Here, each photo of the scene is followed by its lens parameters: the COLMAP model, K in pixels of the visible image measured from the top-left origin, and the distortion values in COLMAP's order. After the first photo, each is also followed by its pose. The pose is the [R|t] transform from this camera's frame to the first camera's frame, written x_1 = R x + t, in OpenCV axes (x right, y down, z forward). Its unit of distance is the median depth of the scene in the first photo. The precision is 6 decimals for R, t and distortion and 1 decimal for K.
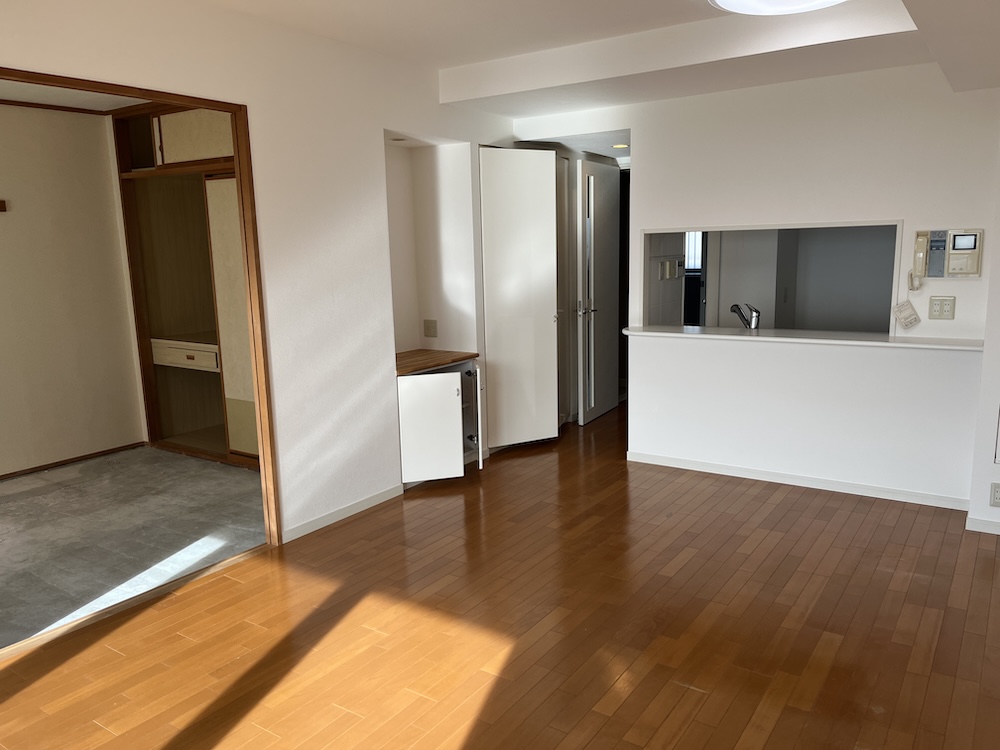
lens RADIAL K [[760.3, 0, 497.6], [0, 760.3, 376.3], [0, 0, 1]] dist [0.025077, -0.027663]
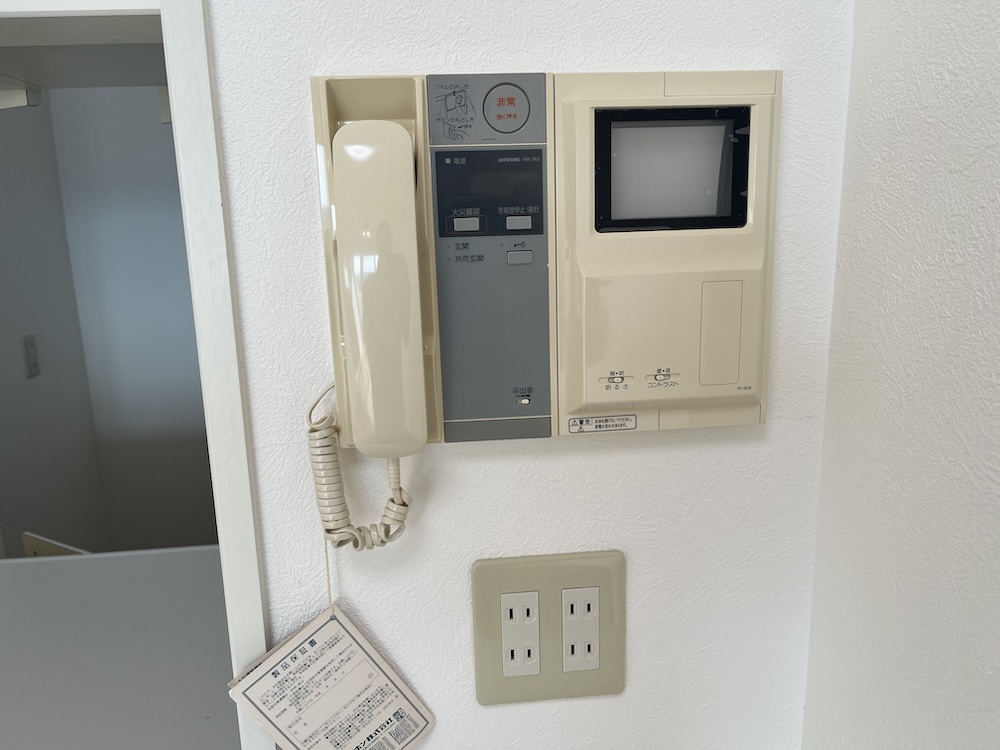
lens RADIAL K [[760.3, 0, 500.5], [0, 760.3, 376.9], [0, 0, 1]] dist [0.025077, -0.027663]
pose [[0.770166, -0.135274, 0.623334, 0.490504], [0.118881, 0.990571, 0.068086, -0.148861], [-0.626667, 0.021664, 0.778986, 0.893618]]
